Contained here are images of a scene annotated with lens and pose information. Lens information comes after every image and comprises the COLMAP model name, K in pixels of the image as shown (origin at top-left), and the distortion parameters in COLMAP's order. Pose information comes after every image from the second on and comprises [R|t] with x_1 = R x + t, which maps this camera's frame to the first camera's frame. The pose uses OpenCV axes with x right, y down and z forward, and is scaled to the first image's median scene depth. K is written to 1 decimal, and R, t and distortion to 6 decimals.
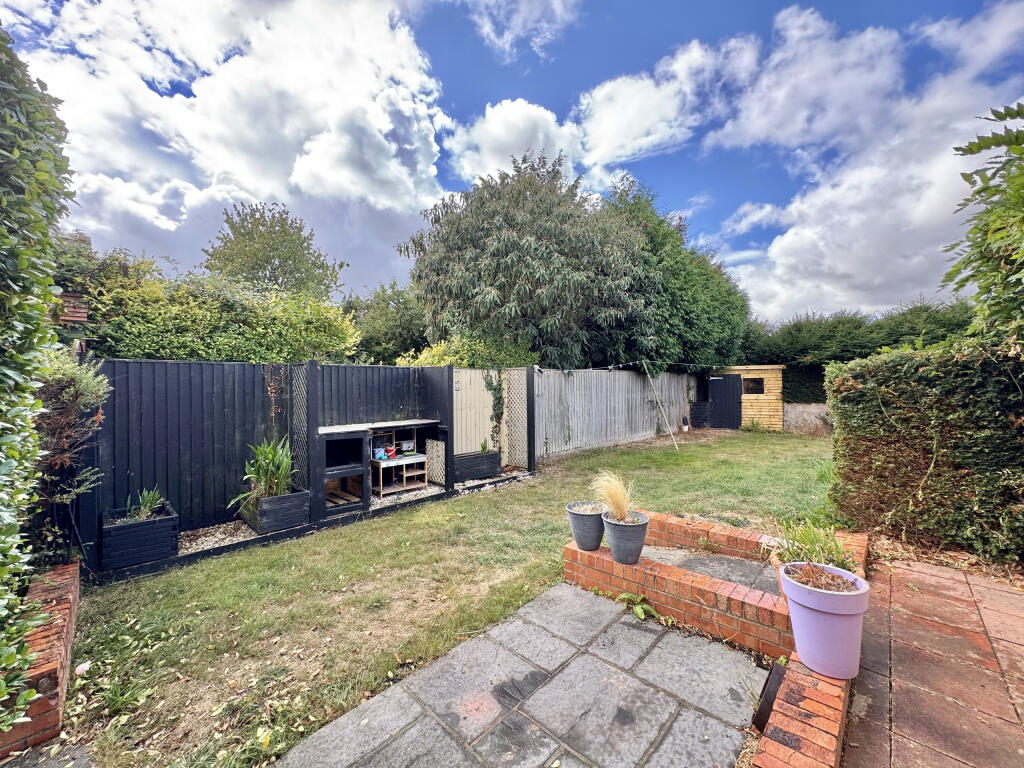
lens RADIAL K [[415.1, 0, 510.9], [0, 415.1, 388.1], [0, 0, 1]] dist [-0.004708, 0.000806]
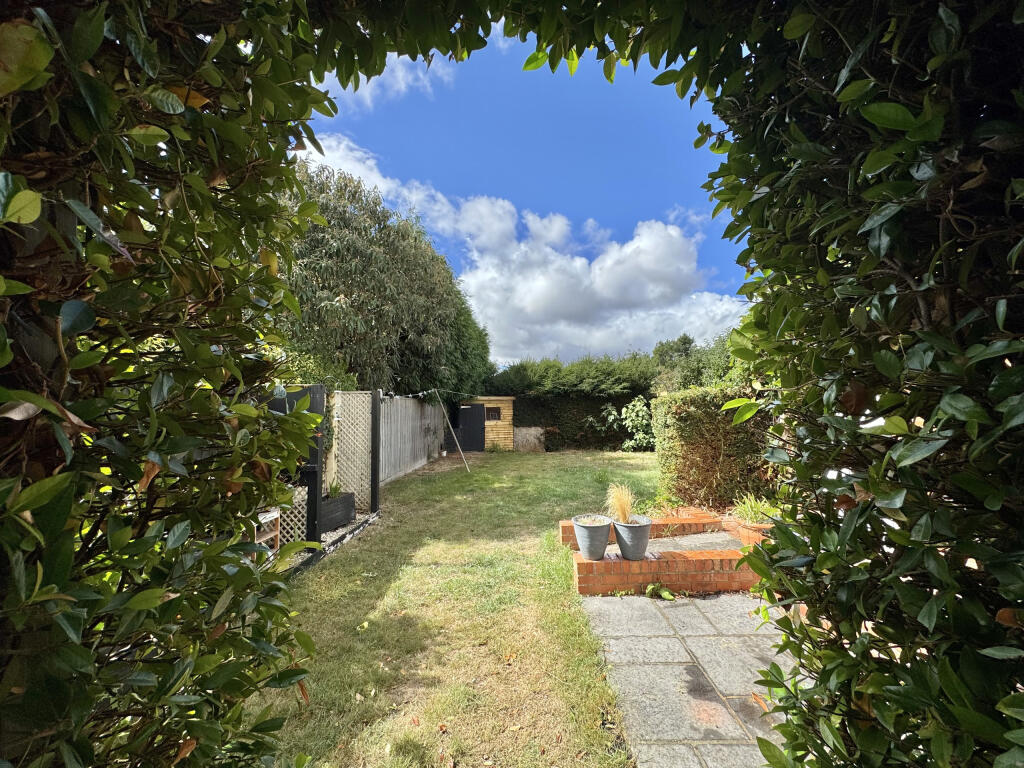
lens RADIAL K [[415.1, 0, 511.1], [0, 415.1, 380.6], [0, 0, 1]] dist [-0.004708, 0.000806]
pose [[0.720729, 0.052520, 0.691225, -0.223014], [0.010346, 0.996200, -0.086480, 0.004117], [-0.693140, 0.069480, 0.717446, 0.100854]]
